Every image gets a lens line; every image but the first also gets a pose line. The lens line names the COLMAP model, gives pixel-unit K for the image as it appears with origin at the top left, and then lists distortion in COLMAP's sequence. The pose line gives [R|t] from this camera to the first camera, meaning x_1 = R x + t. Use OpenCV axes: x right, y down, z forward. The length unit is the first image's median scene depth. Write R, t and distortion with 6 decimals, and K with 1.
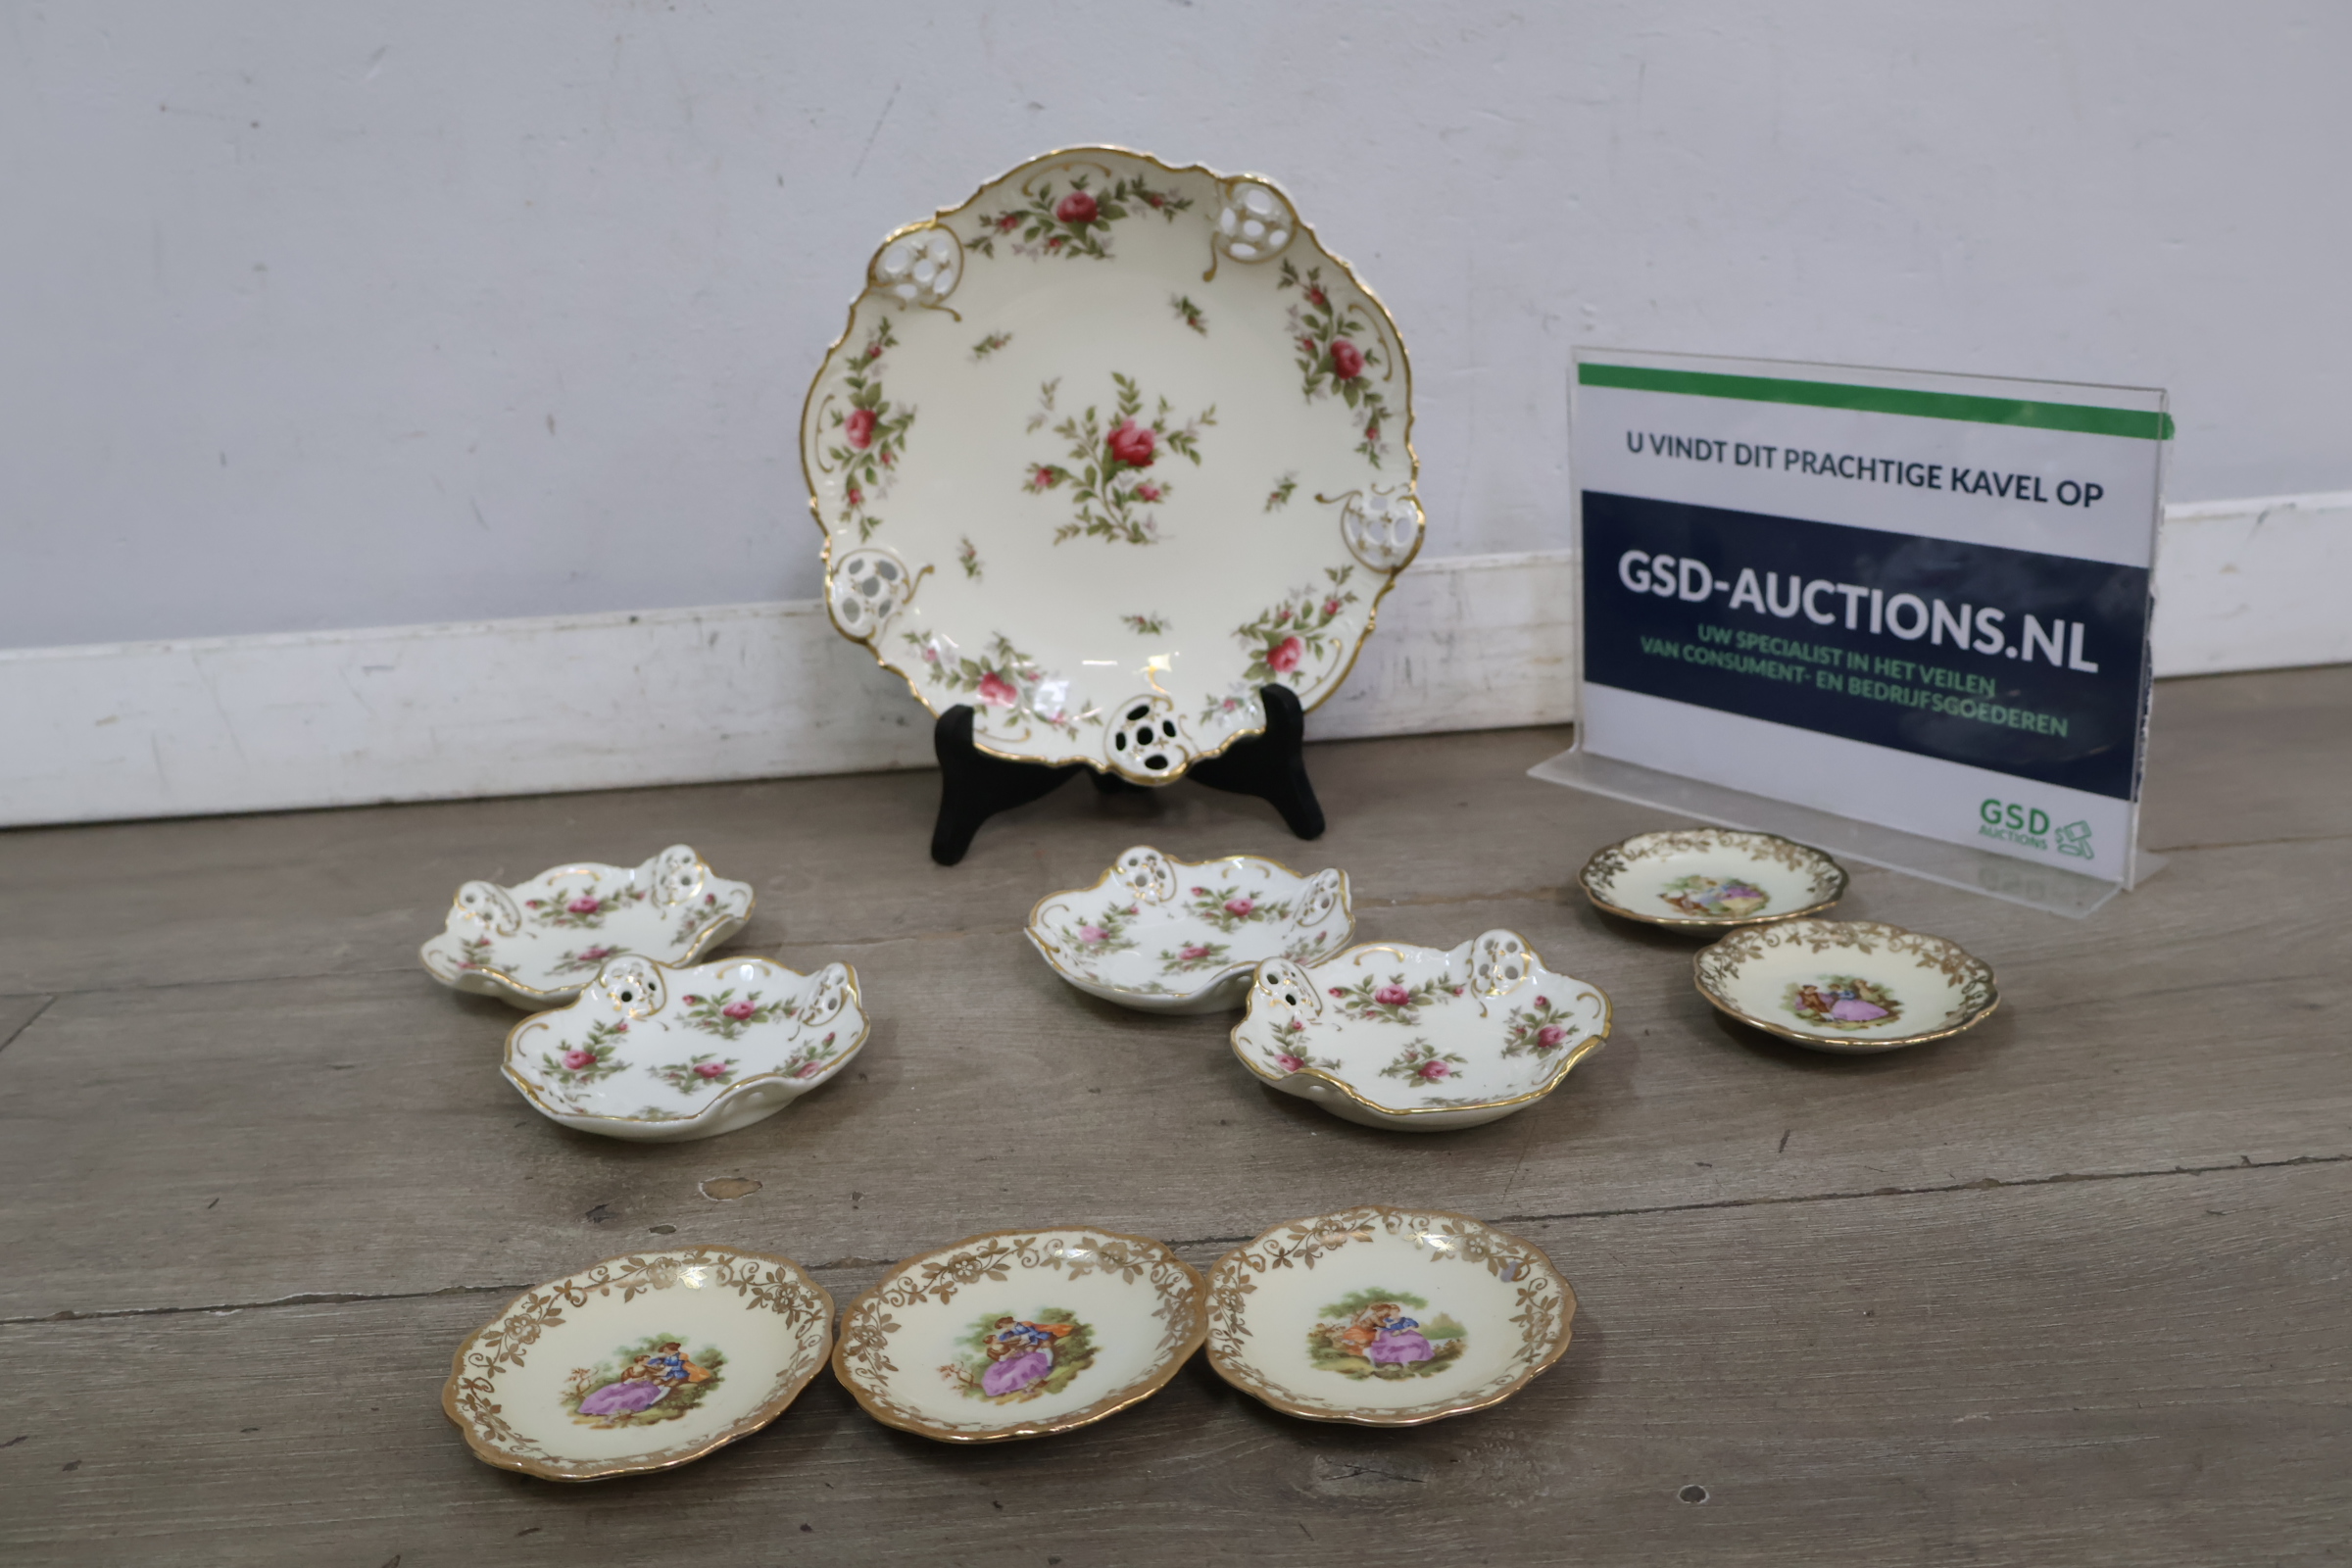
lens RADIAL K [[2091.8, 0, 1172.0], [0, 2091.8, 814.7], [0, 0, 1]] dist [-0.007709, -0.000038]
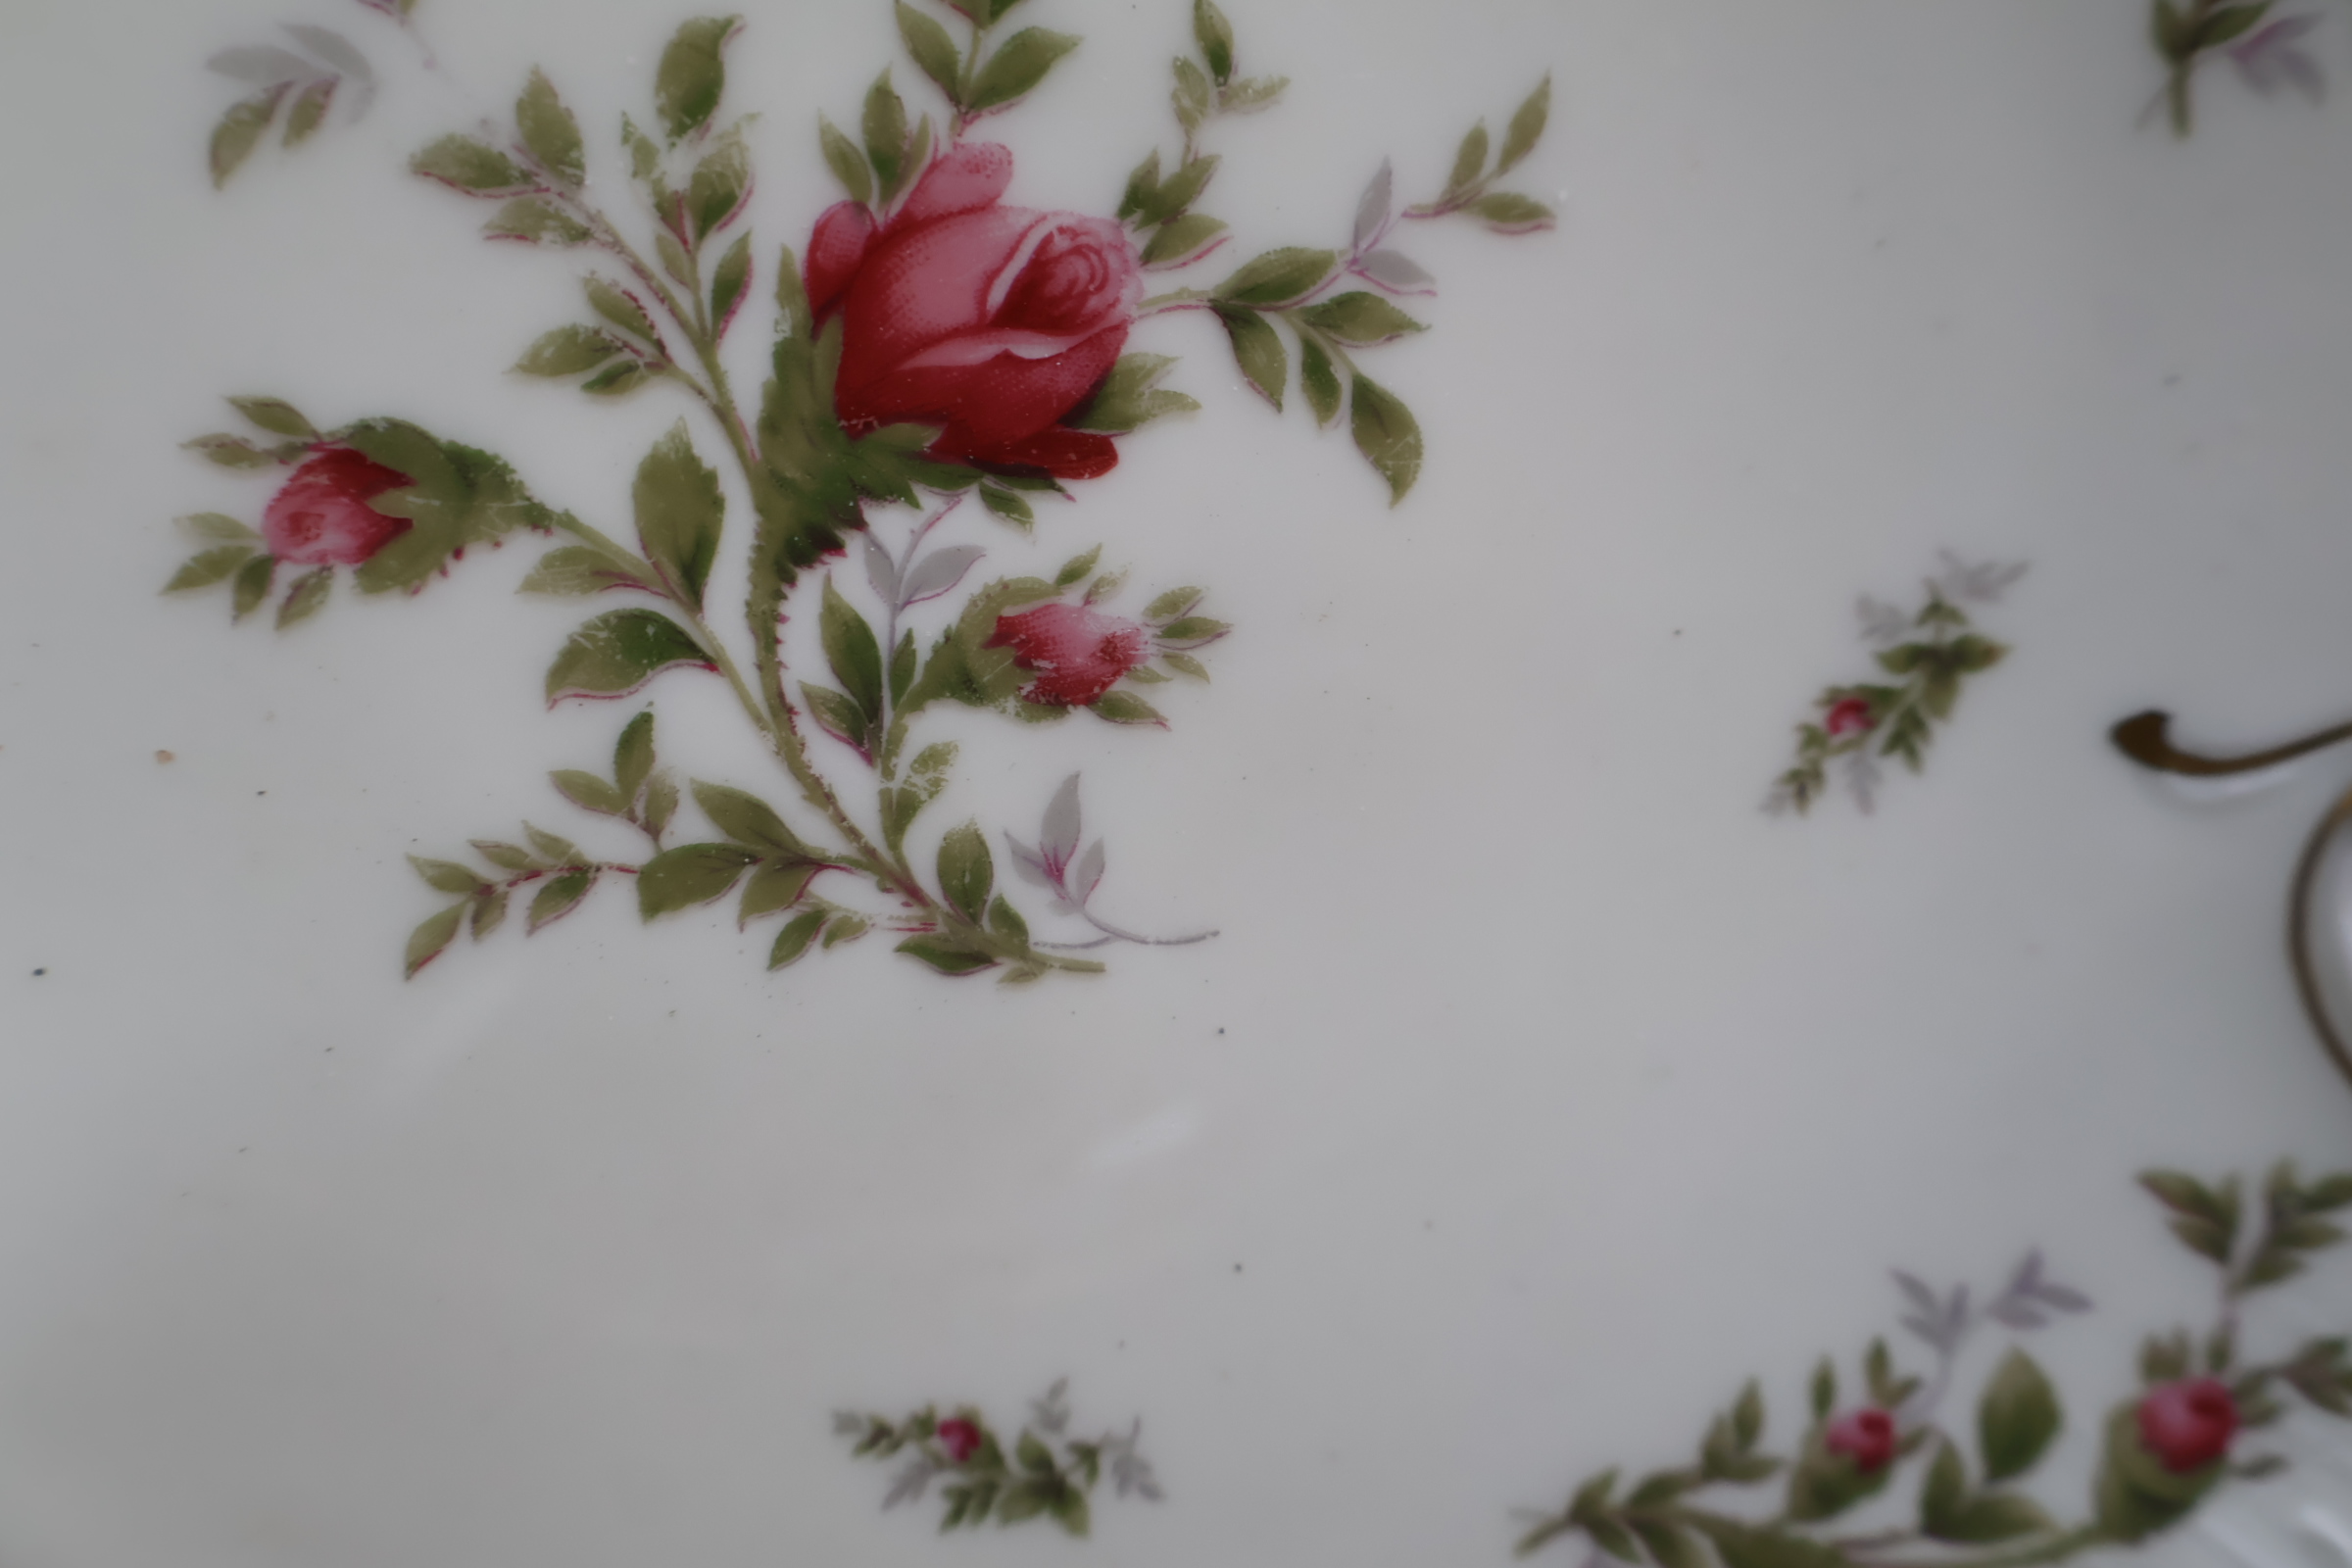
lens RADIAL K [[2163.3, 0, 1158.2], [0, 2163.3, 791.1], [0, 0, 1]] dist [0.011544, 0.005353]
pose [[0.984657, 0.037864, 0.170346, -0.031844], [-0.026819, 0.997414, -0.066677, -0.137258], [-0.172430, 0.061085, 0.983126, 0.868769]]
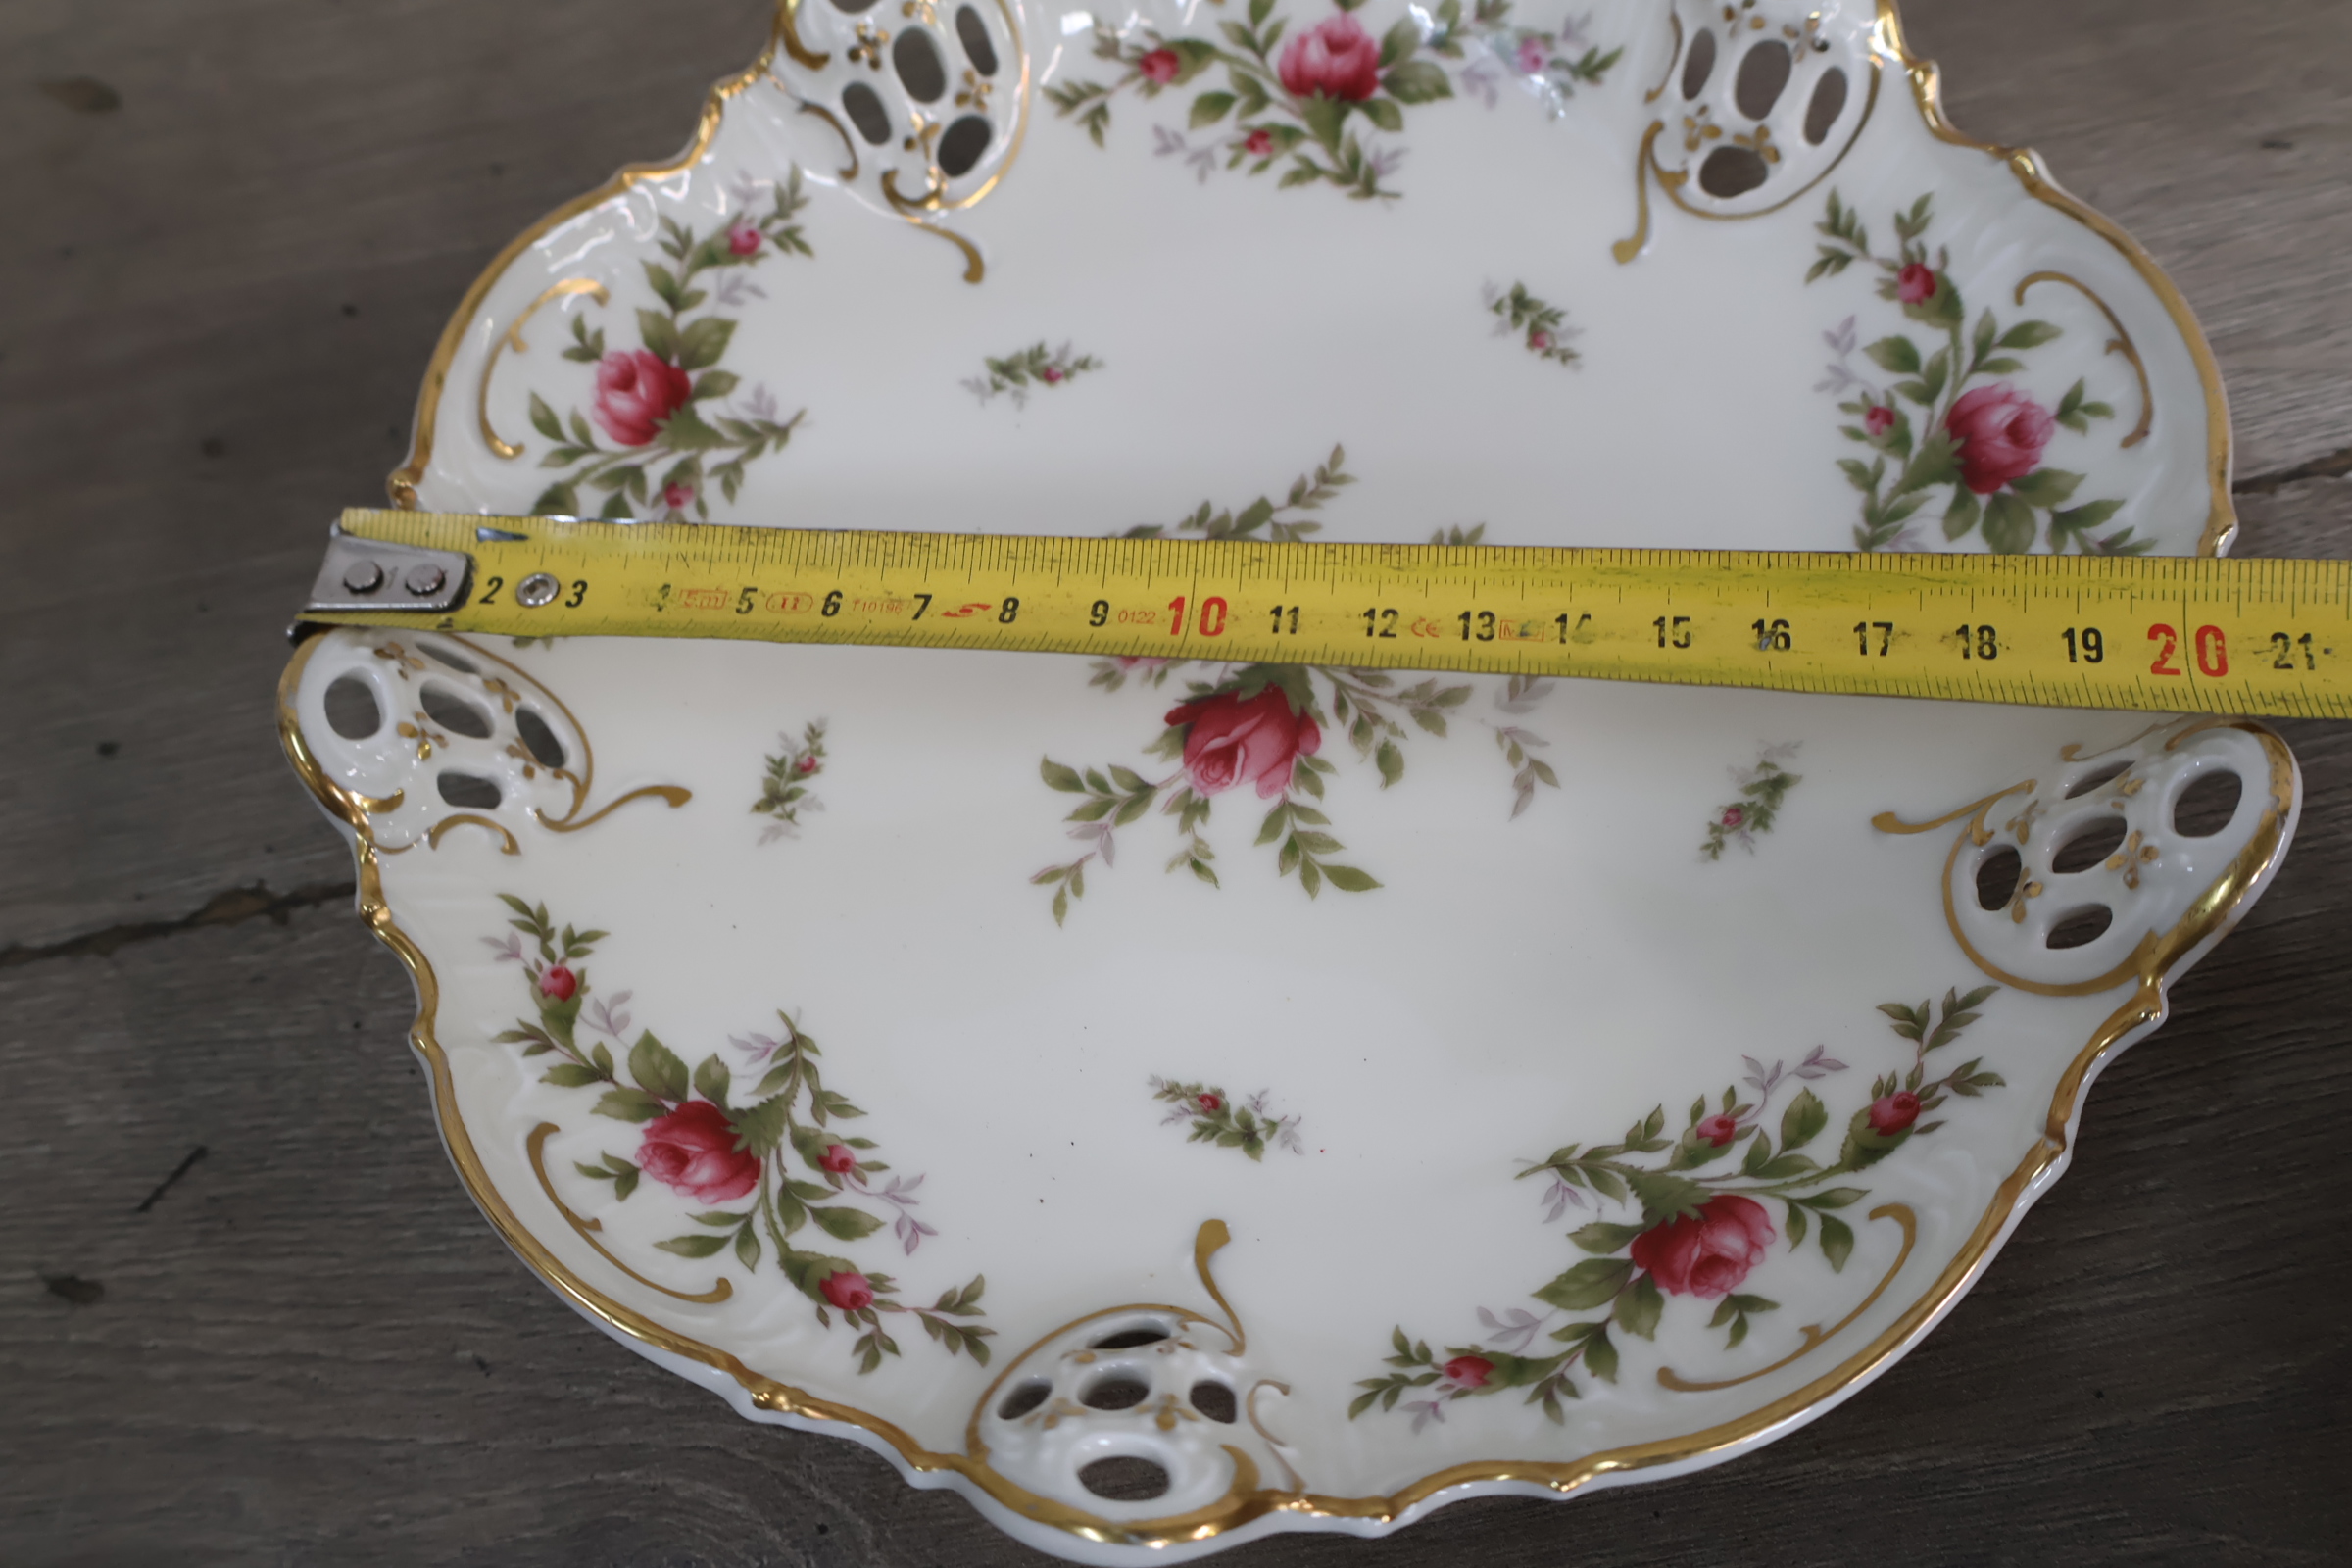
lens RADIAL K [[2185.9, 0, 1162.7], [0, 2185.9, 774.1], [0, 0, 1]] dist [0.018349, -0.003752]
pose [[-0.928502, 0.359666, -0.092328, 0.029001], [-0.371313, -0.901469, 0.222442, -0.262374], [-0.003226, 0.240820, 0.970564, 0.665853]]
